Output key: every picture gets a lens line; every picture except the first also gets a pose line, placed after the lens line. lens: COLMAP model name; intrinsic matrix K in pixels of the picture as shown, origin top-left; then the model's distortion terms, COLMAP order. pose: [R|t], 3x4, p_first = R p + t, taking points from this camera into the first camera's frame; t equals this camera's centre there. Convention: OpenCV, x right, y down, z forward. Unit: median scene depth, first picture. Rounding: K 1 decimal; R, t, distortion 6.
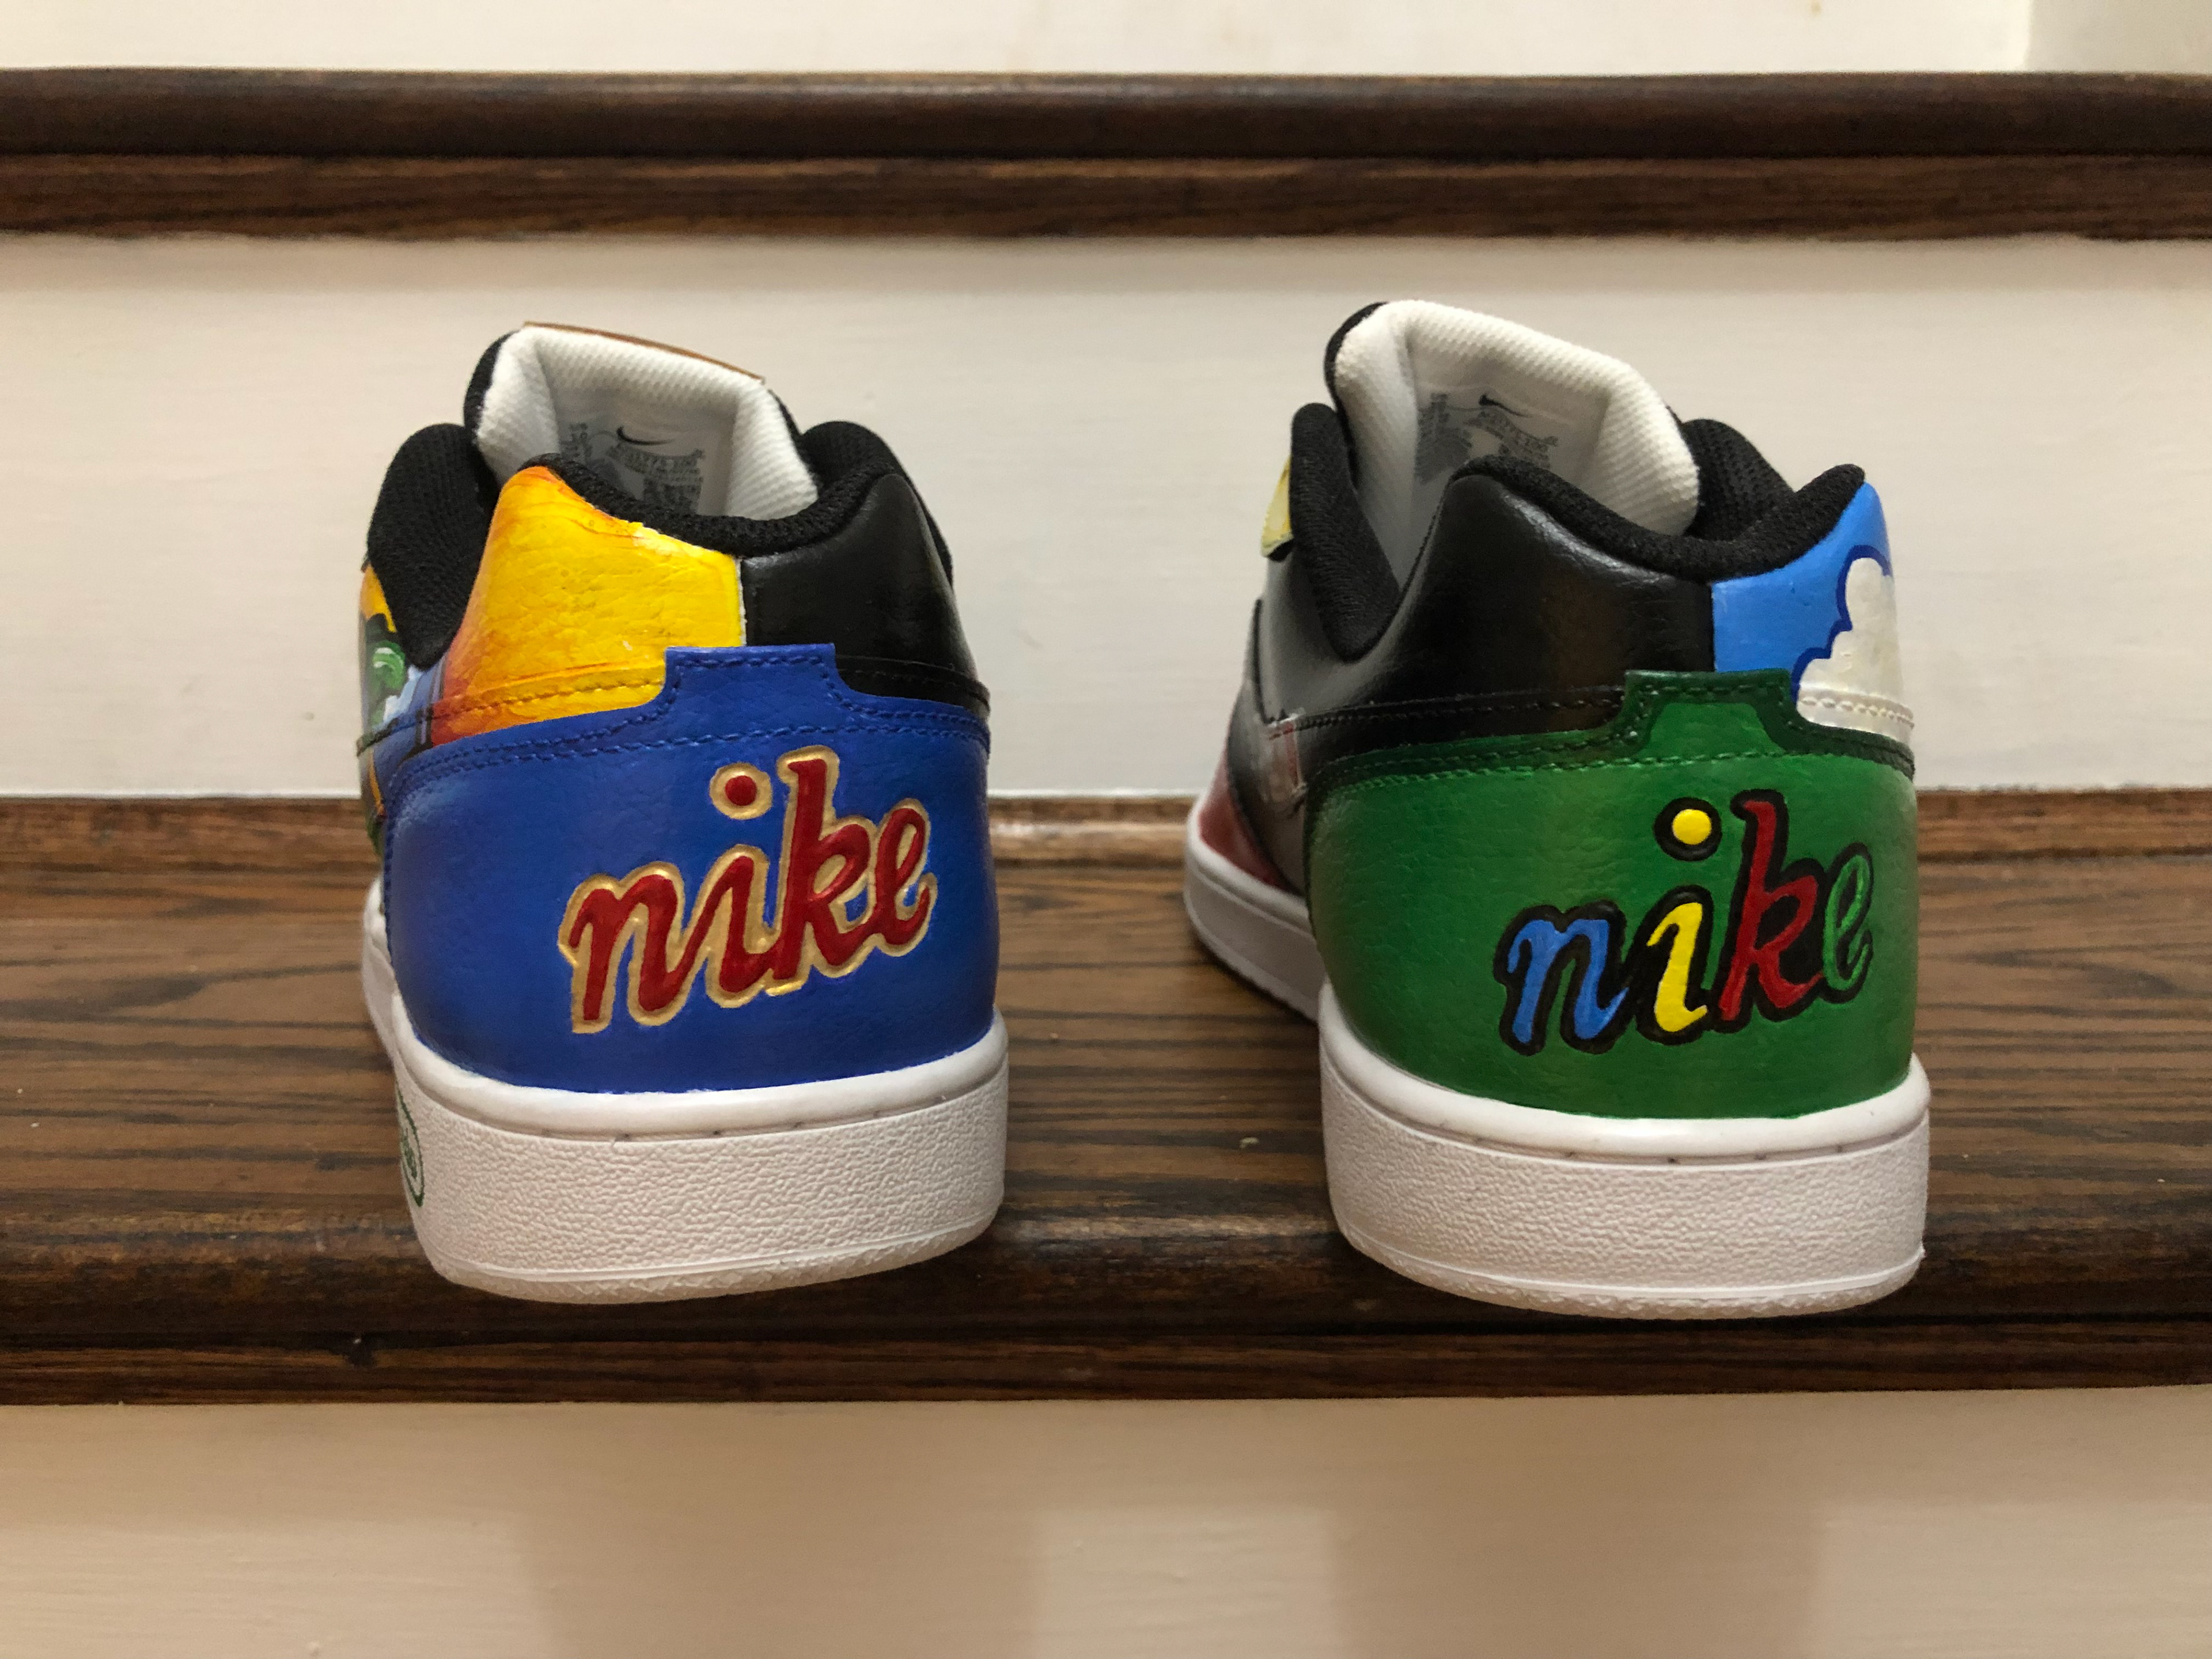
lens RADIAL K [[1787.0, 0, 1084.3], [0, 1787.0, 823.4], [0, 0, 1]] dist [-0.005202, 0.000526]
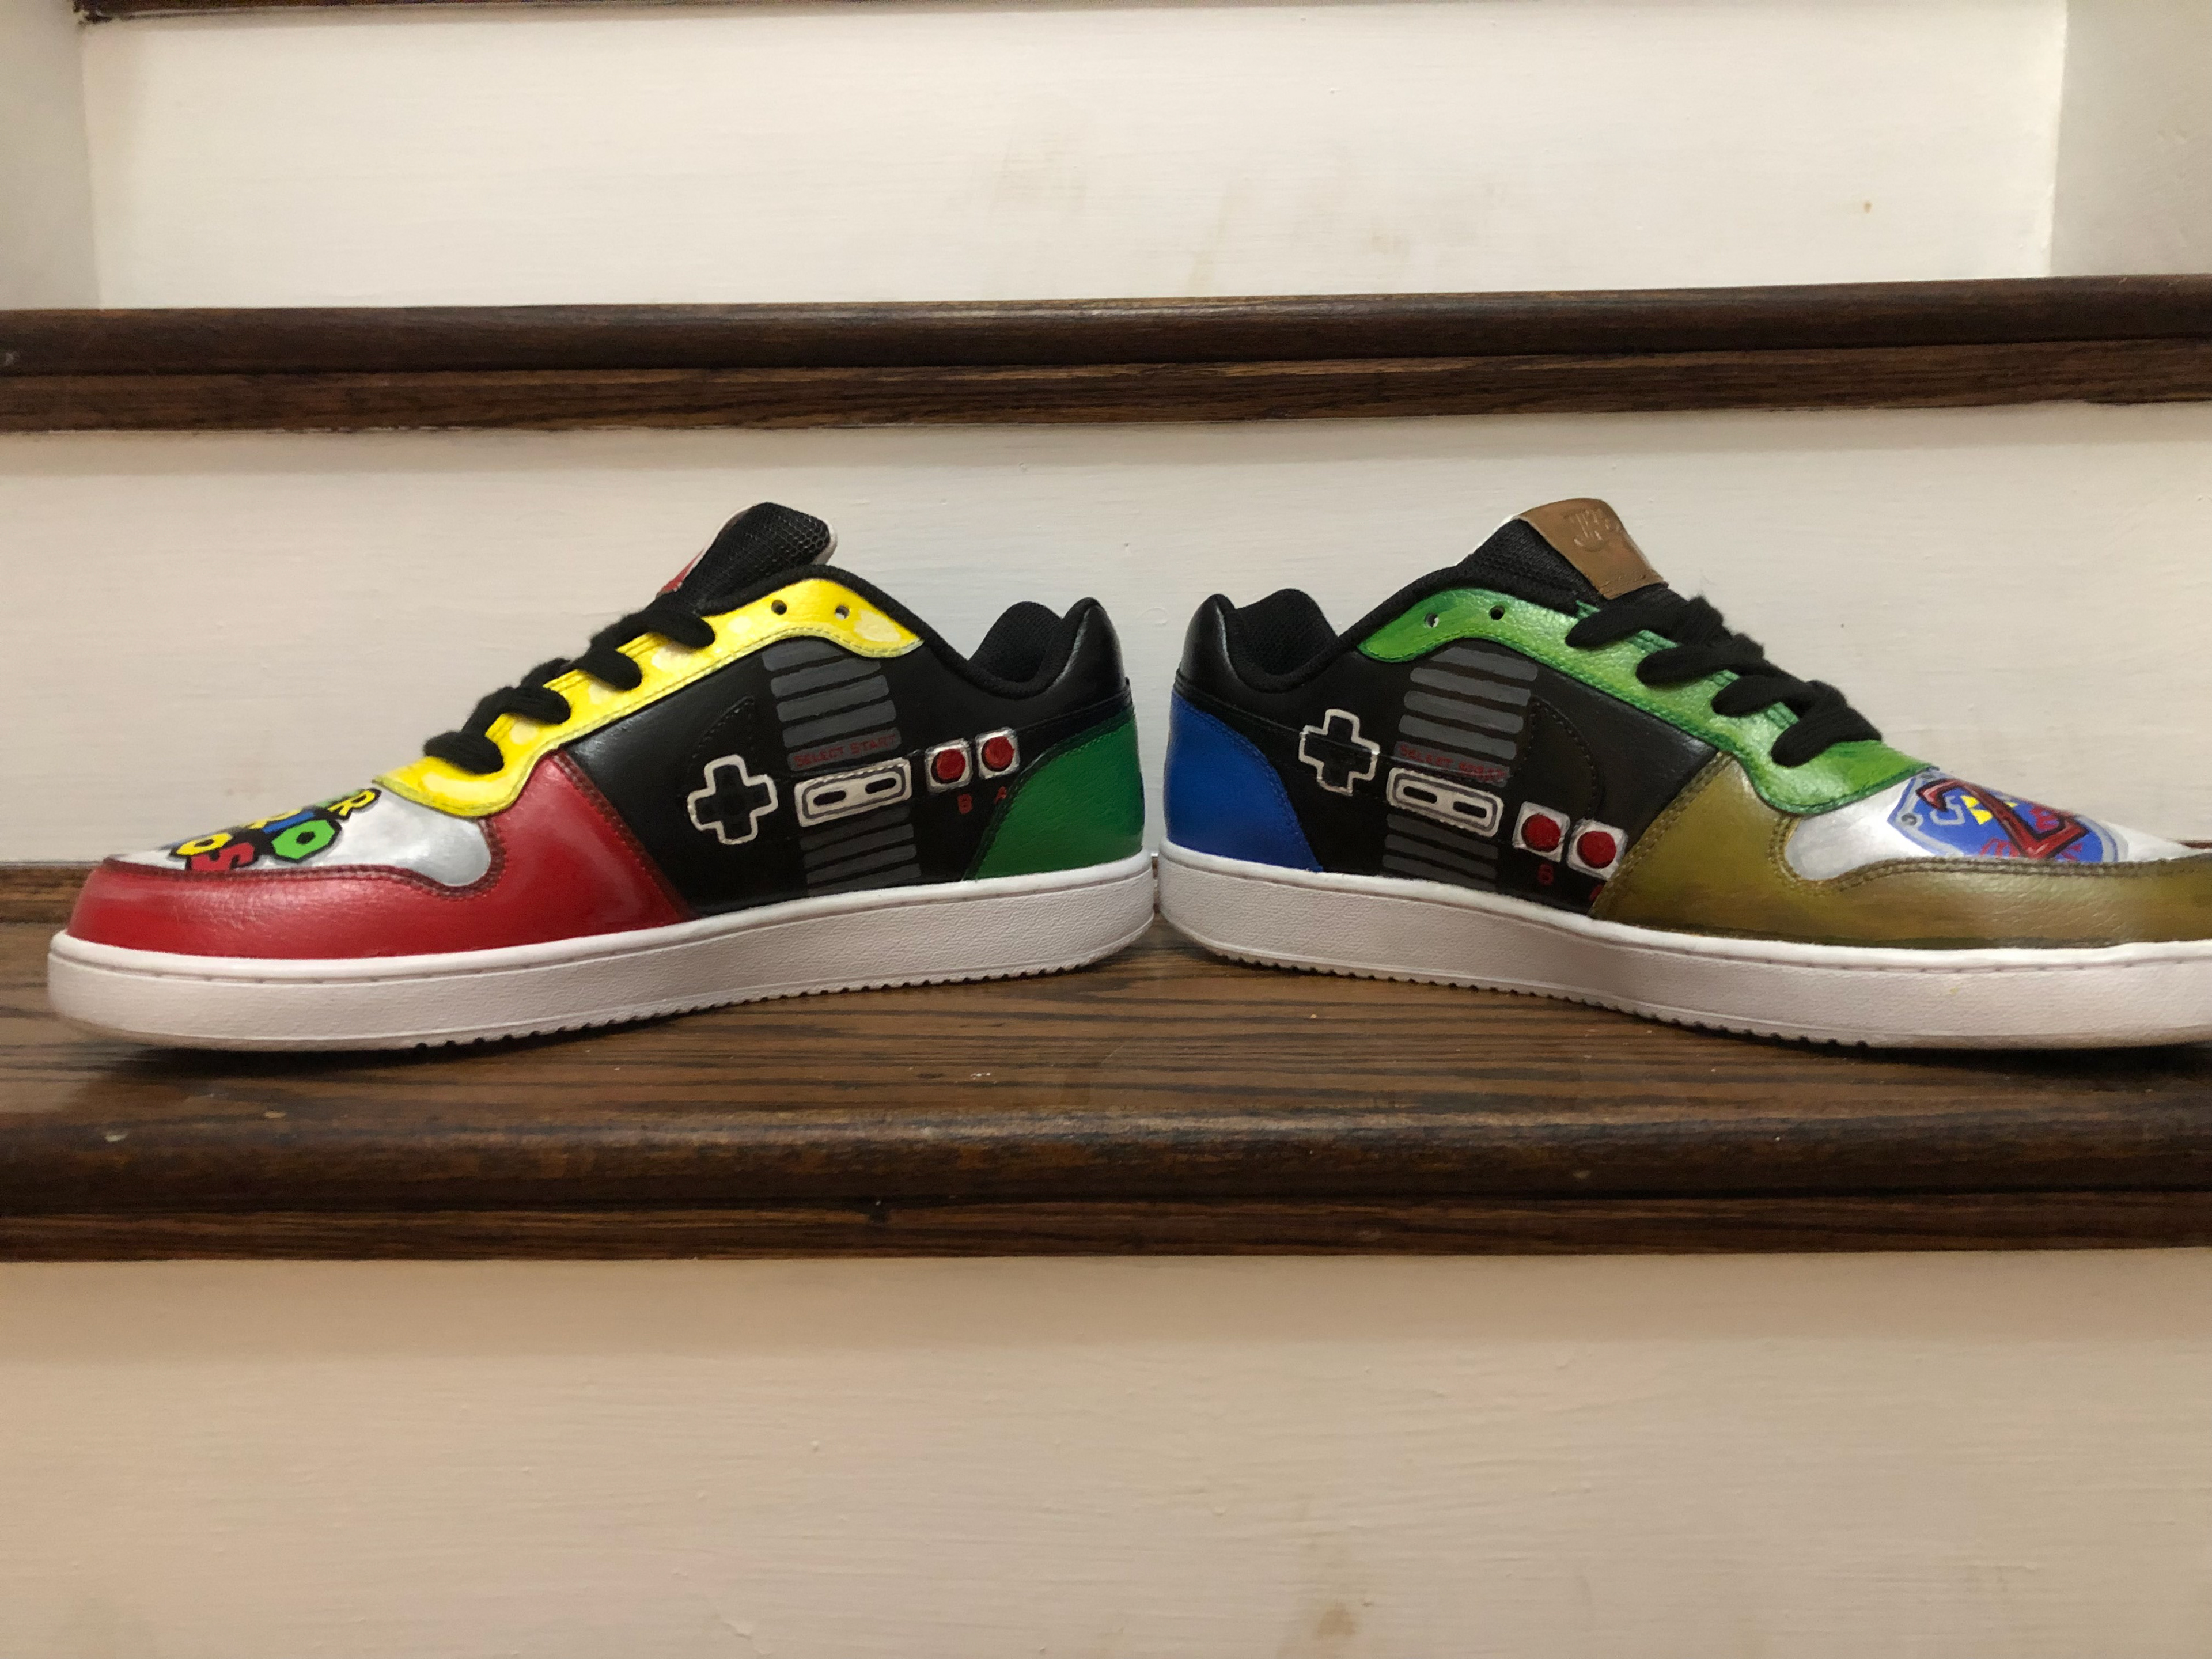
lens RADIAL K [[1742.1, 0, 1106.0], [0, 1742.1, 829.5], [0, 0, 1]] dist [0.026222, -0.039302]
pose [[0.999420, -0.009088, -0.032818, -0.168908], [0.007069, 0.998107, -0.061094, 0.073431], [0.033312, 0.060827, 0.997592, -0.412008]]
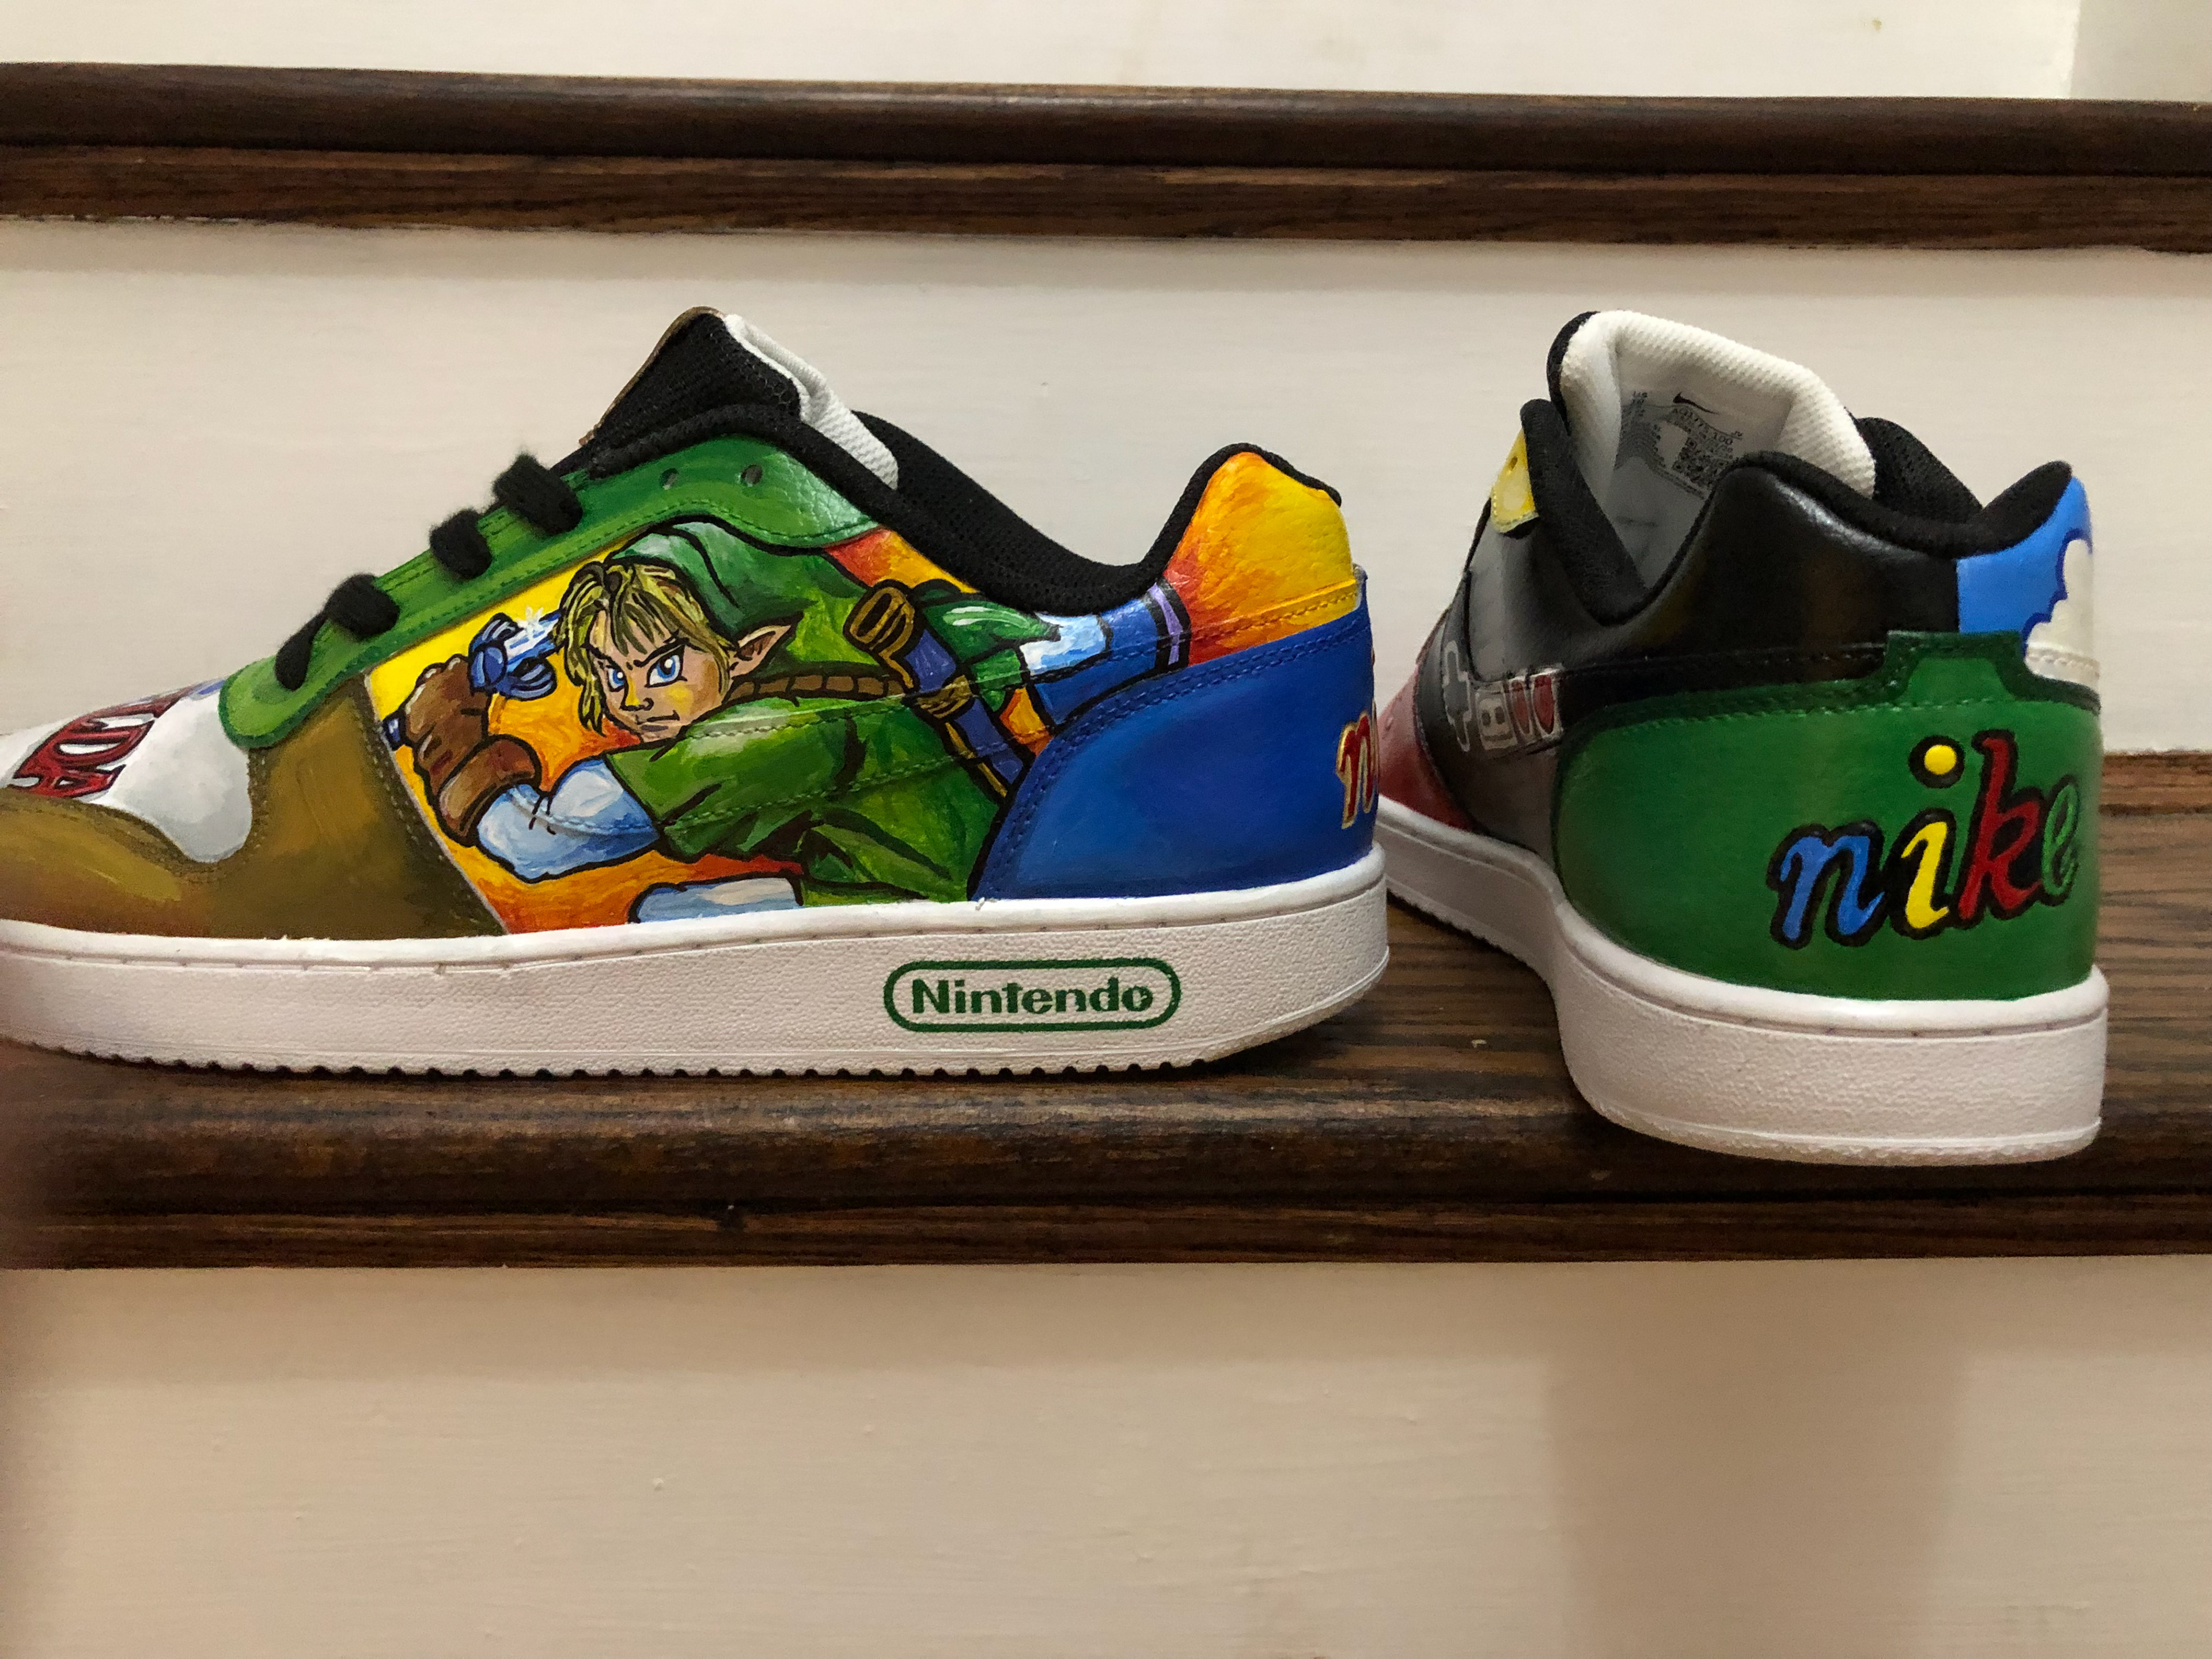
lens RADIAL K [[1759.0, 0, 1106.0], [0, 1759.0, 829.5], [0, 0, 1]] dist [0.009704, -0.014116]
pose [[0.999697, 0.005612, 0.023971, -0.188138], [-0.006056, 0.999811, 0.018484, 0.022461], [-0.023862, -0.018624, 0.999542, -0.137770]]
